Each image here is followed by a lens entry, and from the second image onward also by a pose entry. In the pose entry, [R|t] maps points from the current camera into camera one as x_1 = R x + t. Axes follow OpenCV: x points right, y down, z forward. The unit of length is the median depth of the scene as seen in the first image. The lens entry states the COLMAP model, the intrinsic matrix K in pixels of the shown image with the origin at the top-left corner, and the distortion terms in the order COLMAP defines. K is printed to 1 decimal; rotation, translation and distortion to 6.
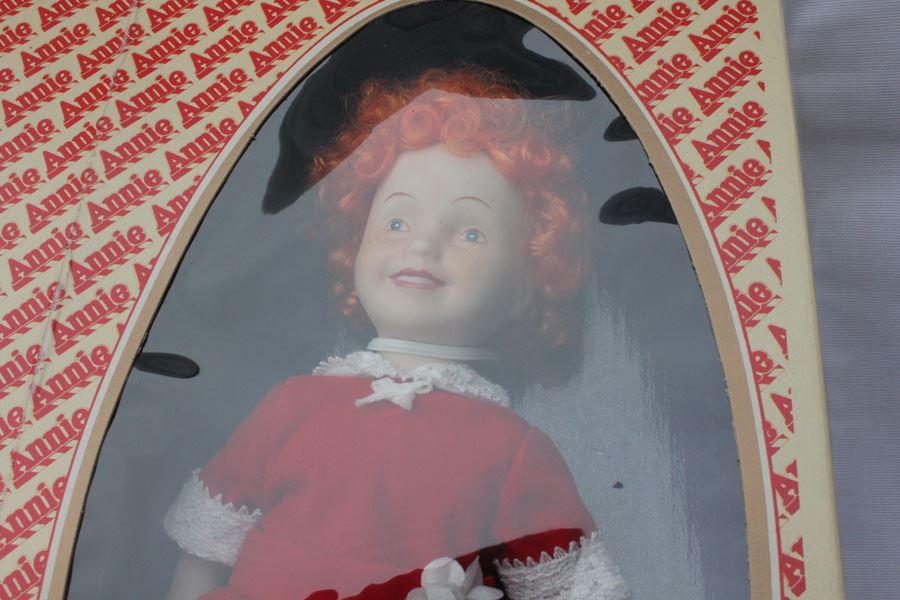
lens RADIAL K [[990.9, 0, 457.2], [0, 990.9, 299.2], [0, 0, 1]] dist [-0.060999, 0.000000]
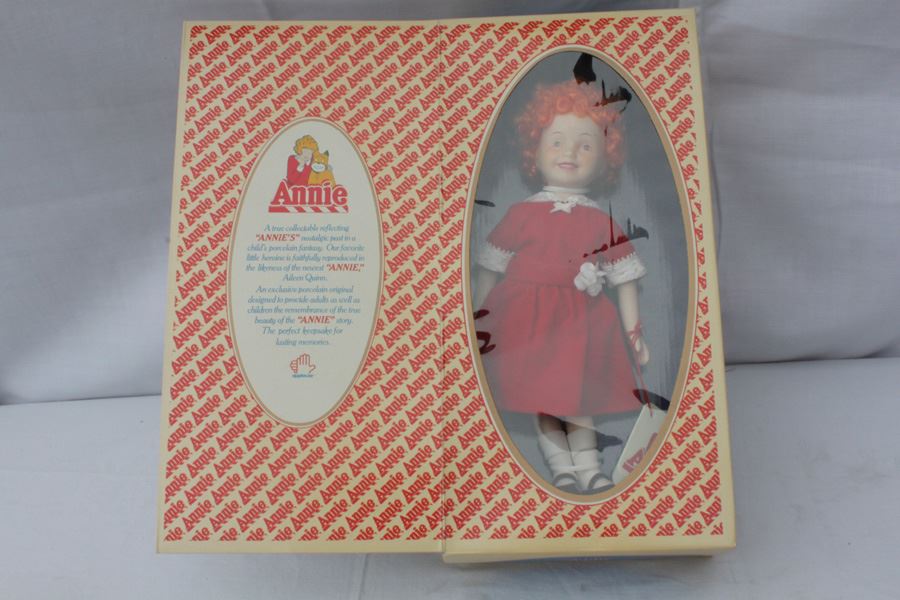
lens RADIAL K [[990.9, 0, 444.8], [0, 990.9, 302.8], [0, 0, 1]] dist [-0.060999, 0.000000]
pose [[0.995484, -0.065179, 0.069010, -0.595317], [0.047461, 0.971364, 0.232806, -0.305234], [-0.082208, -0.228479, 0.970072, -1.723248]]
